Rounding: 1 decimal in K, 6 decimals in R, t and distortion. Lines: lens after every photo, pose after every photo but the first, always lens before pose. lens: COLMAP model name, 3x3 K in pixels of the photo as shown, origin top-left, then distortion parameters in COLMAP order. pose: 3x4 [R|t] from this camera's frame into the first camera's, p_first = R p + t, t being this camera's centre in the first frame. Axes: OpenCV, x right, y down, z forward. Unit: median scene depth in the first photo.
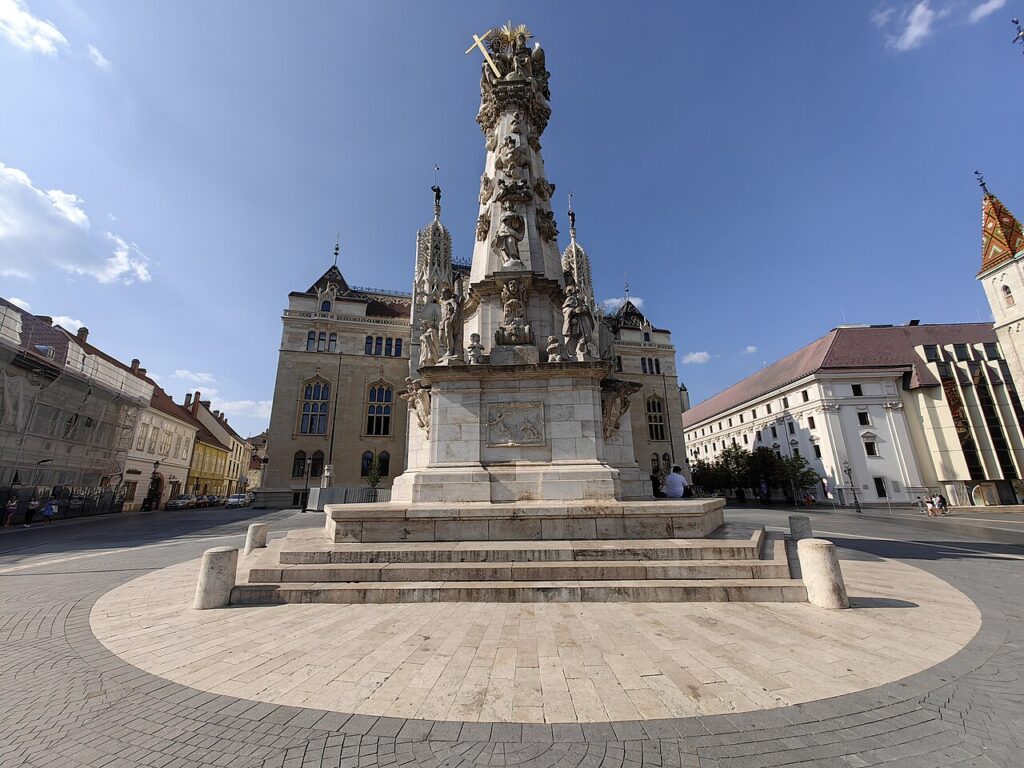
lens RADIAL K [[401.6, 0, 512.0], [0, 401.6, 384.0], [0, 0, 1]] dist [0.003087, 0.000206]
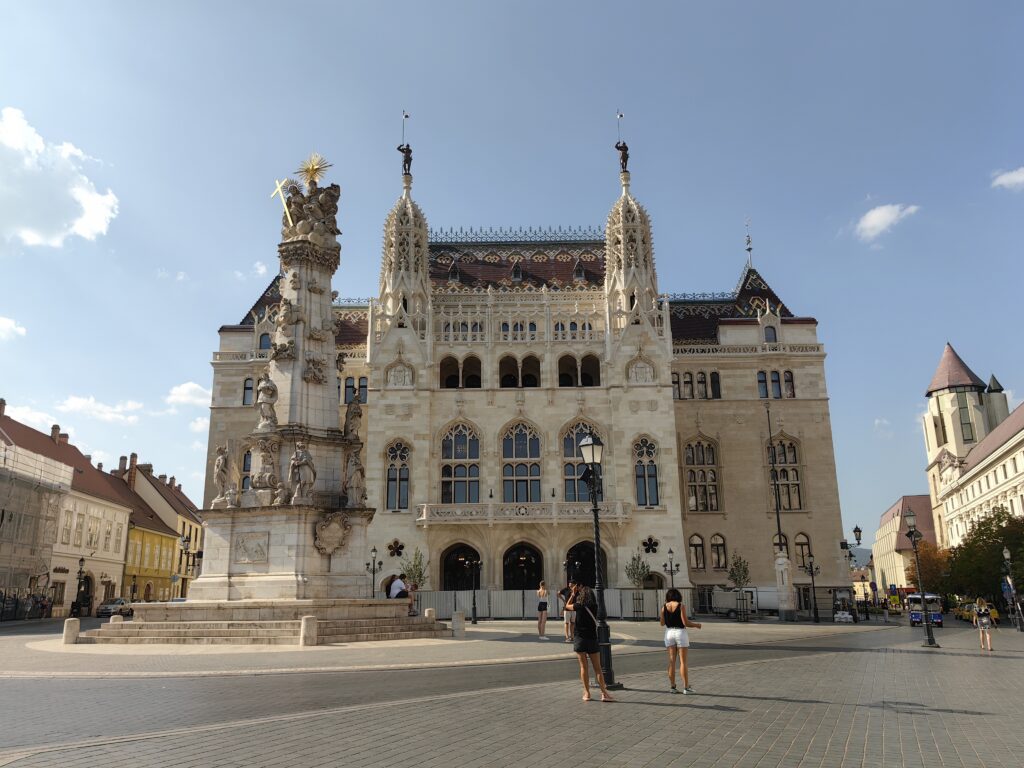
lens RADIAL K [[834.4, 0, 512.0], [0, 834.4, 384.0], [0, 0, 1]] dist [0.056505, -0.090299]
pose [[0.962686, -0.062136, -0.263392, 0.362996], [0.065321, 0.997859, 0.003345, -0.091389], [0.262620, -0.020425, 0.964683, -0.349812]]
